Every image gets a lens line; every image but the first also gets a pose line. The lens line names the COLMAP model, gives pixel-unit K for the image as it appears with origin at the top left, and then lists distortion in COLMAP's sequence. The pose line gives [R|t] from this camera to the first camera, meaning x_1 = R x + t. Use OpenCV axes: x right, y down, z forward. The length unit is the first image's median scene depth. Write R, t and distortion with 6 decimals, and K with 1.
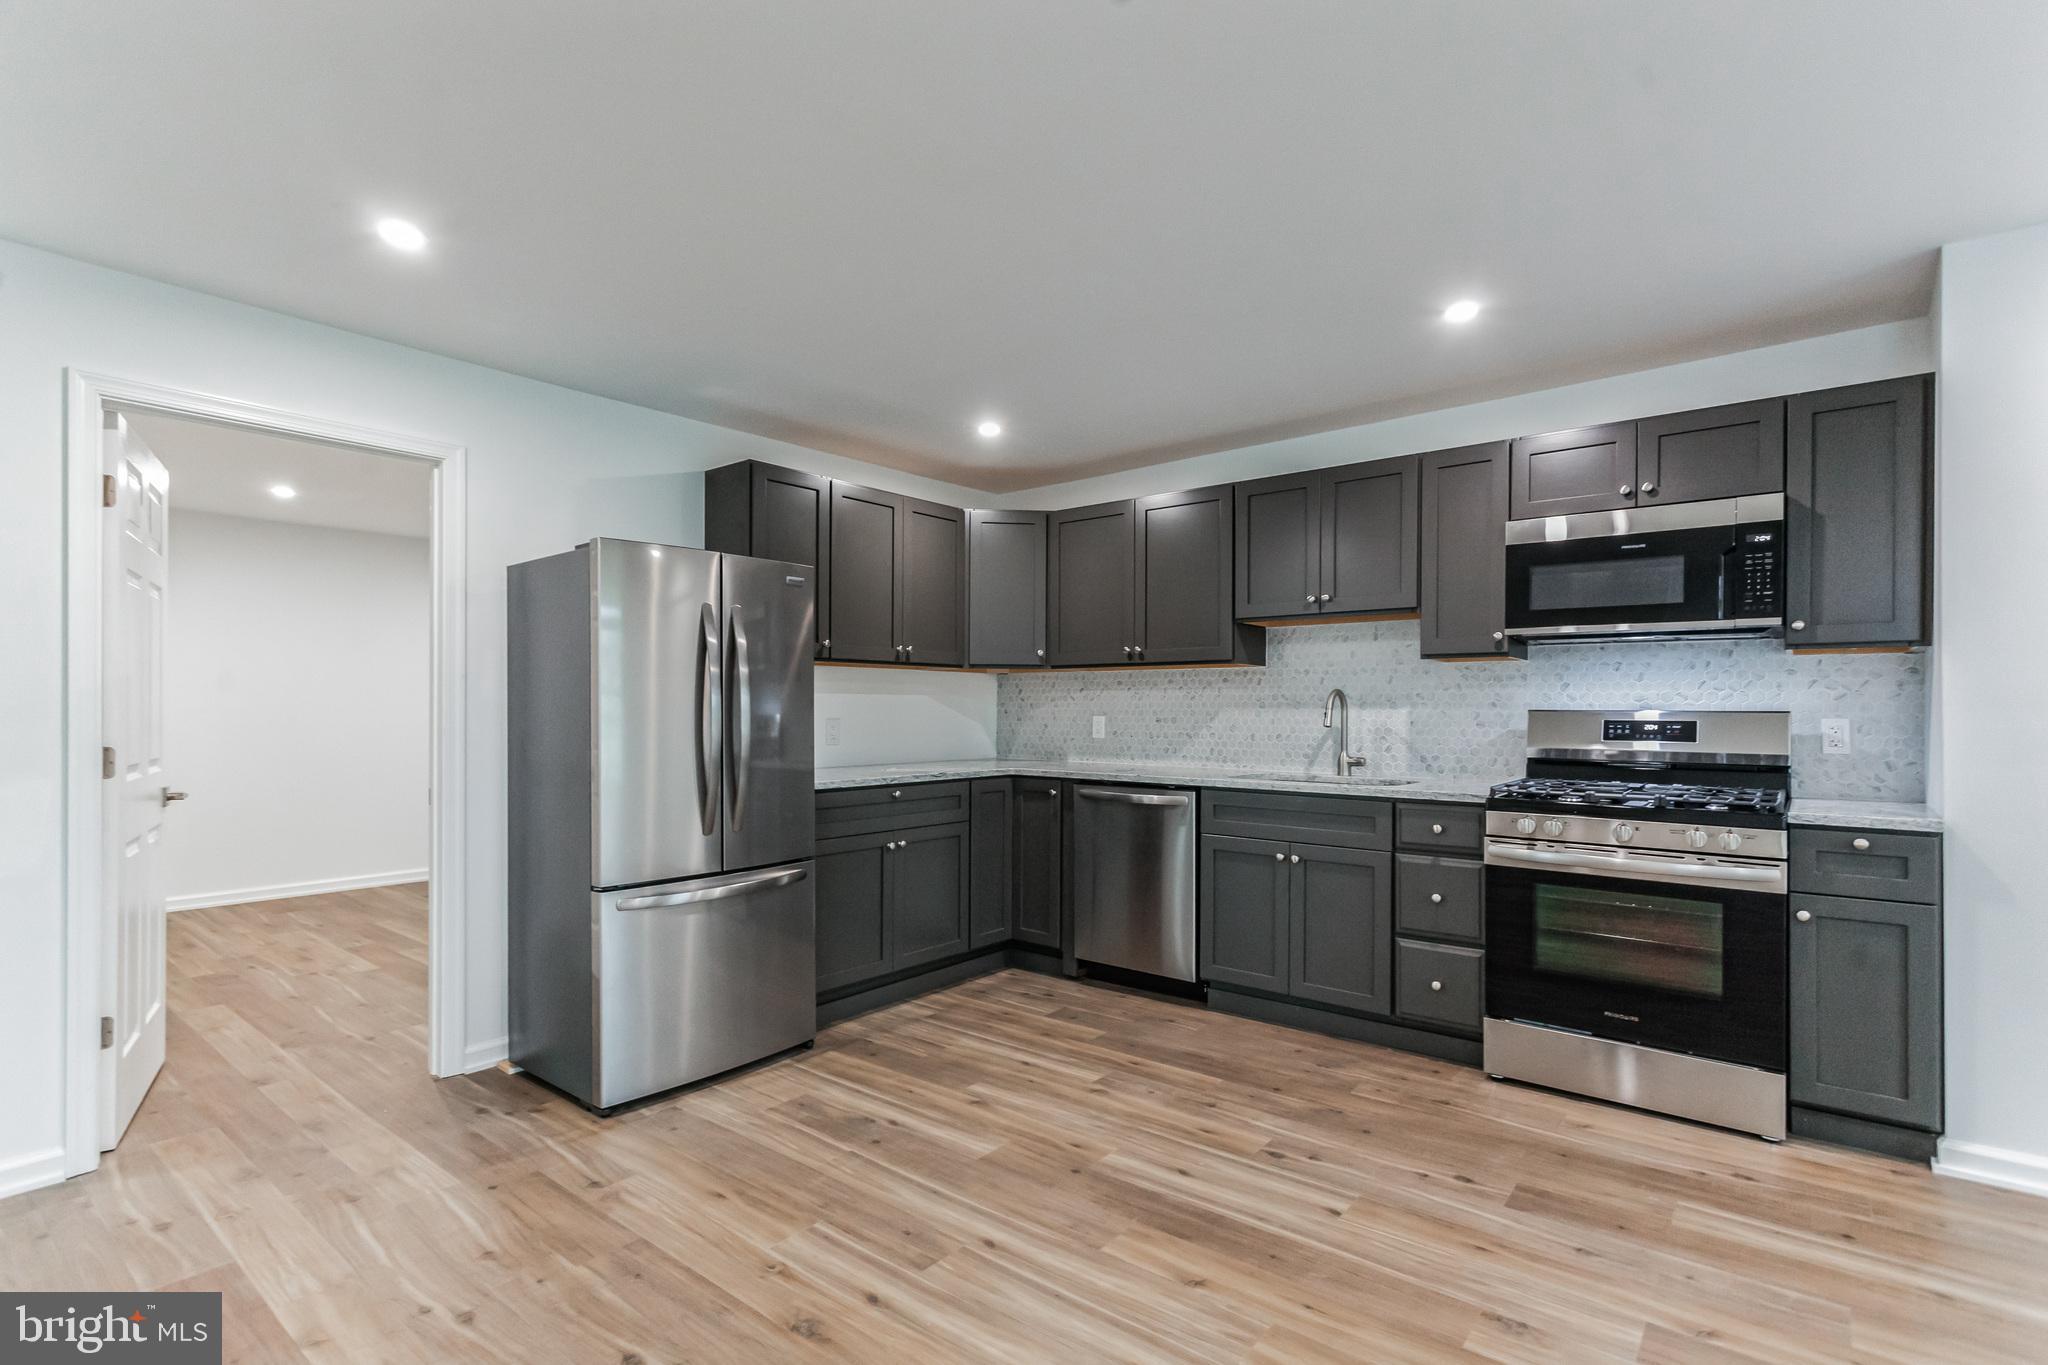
lens RADIAL K [[964.7, 0, 1016.0], [0, 964.7, 708.4], [0, 0, 1]] dist [0.004434, 0.000450]
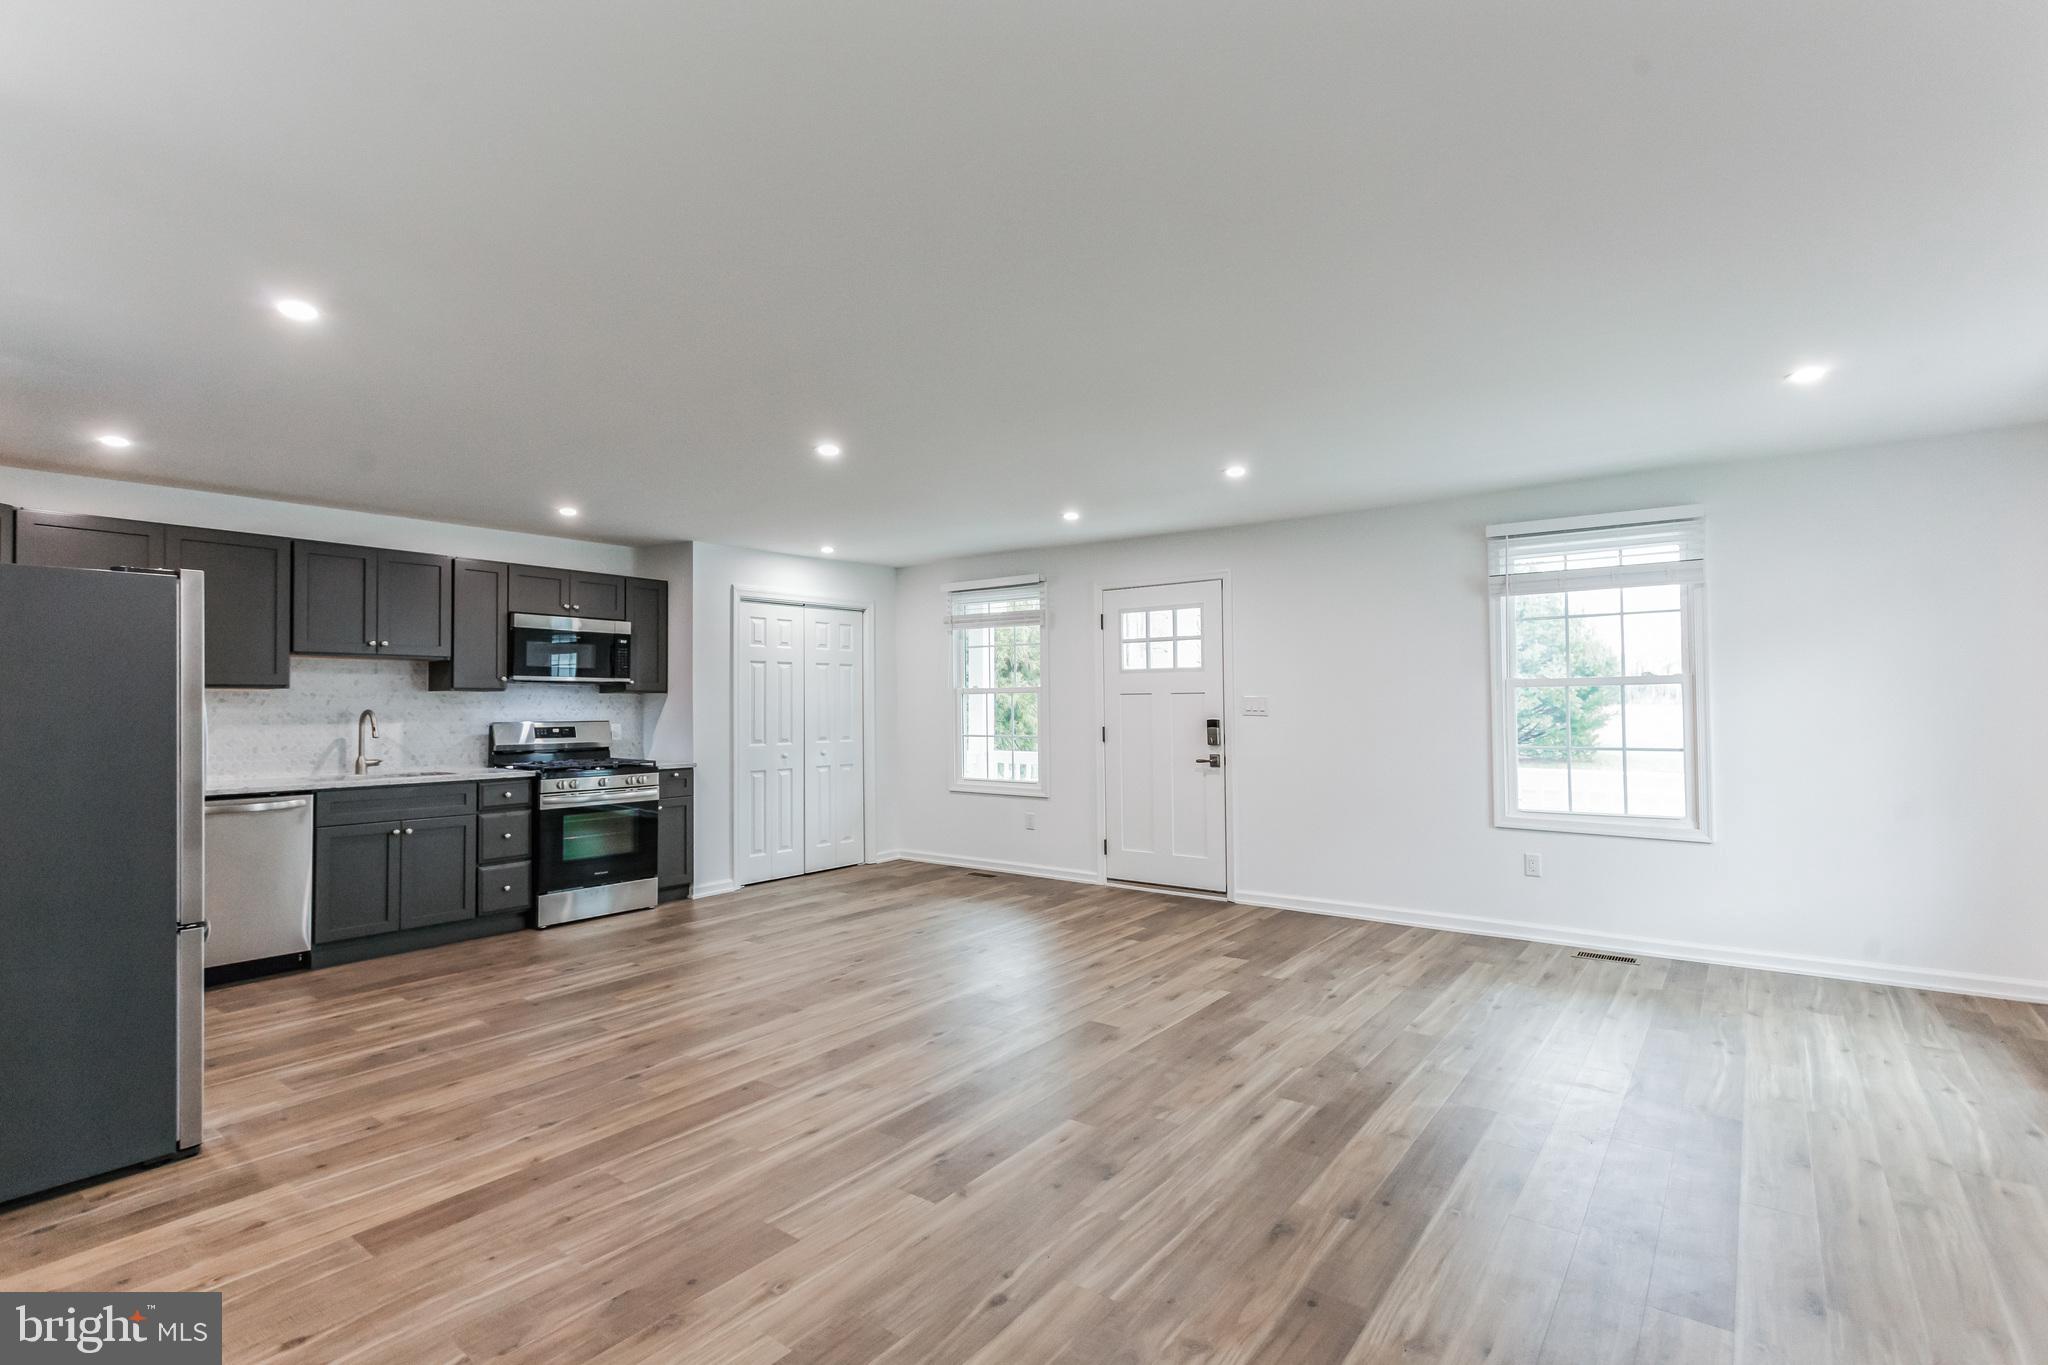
lens RADIAL K [[977.9, 0, 1026.6], [0, 977.9, 658.4], [0, 0, 1]] dist [0.001720, 0.001329]
pose [[-0.041144, 0.045066, 0.998136, -1.289125], [0.002840, 0.998984, -0.044987, -0.032566], [-0.999149, 0.000983, -0.041230, 0.164680]]
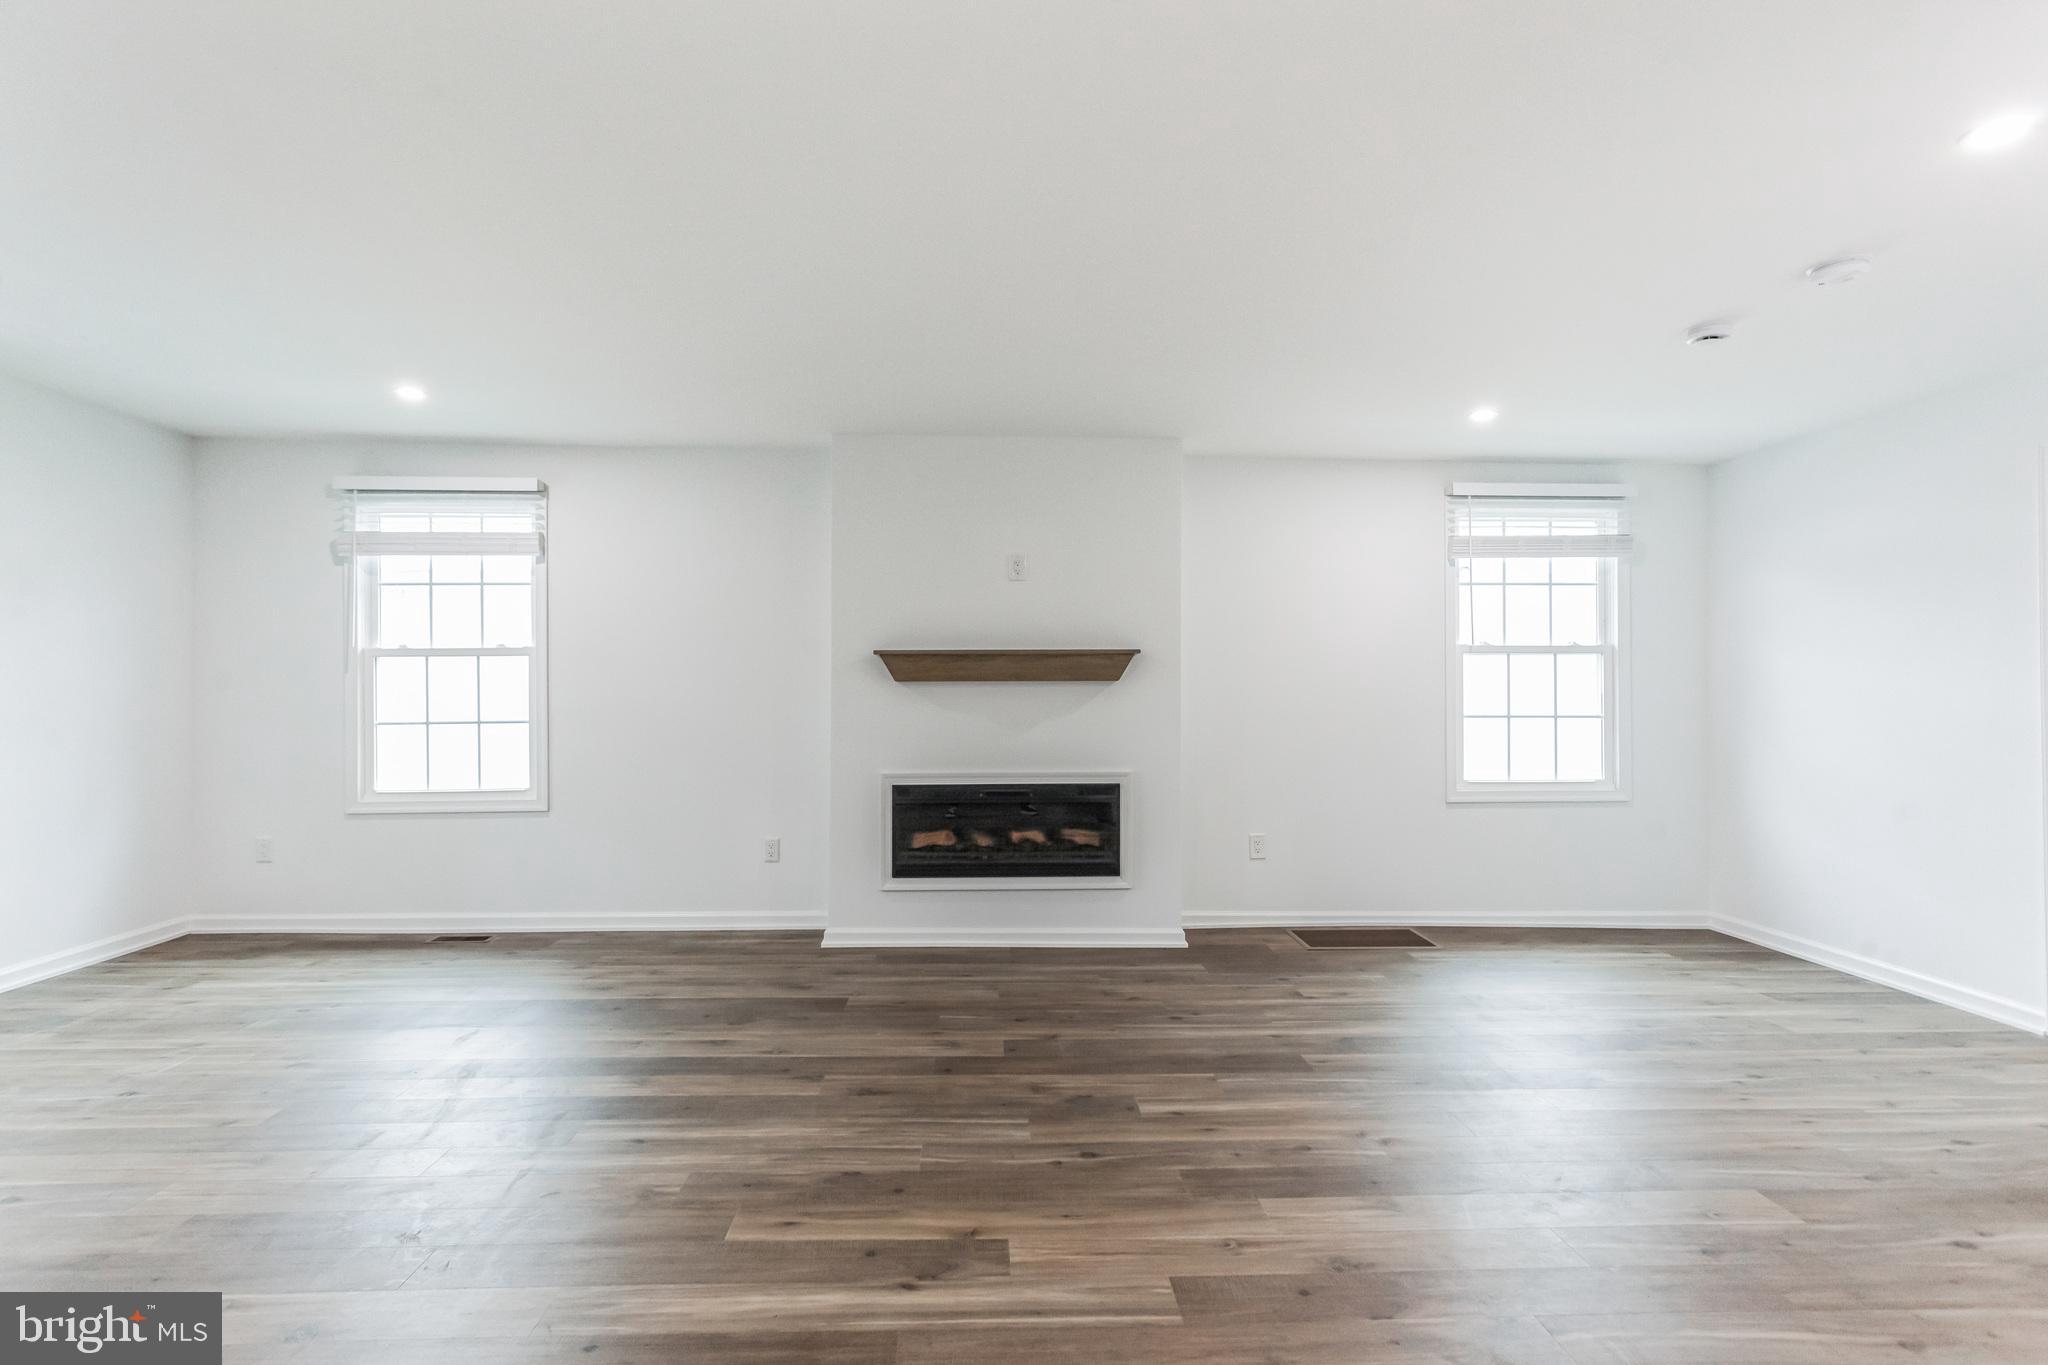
lens RADIAL K [[969.4, 0, 1018.0], [0, 969.4, 694.5], [0, 0, 1]] dist [0.002975, 0.000695]
pose [[-0.742860, -0.004742, -0.669430, -0.064884], [0.000379, 0.999972, -0.007504, 0.007379], [0.669447, -0.005829, -0.742837, 0.690241]]
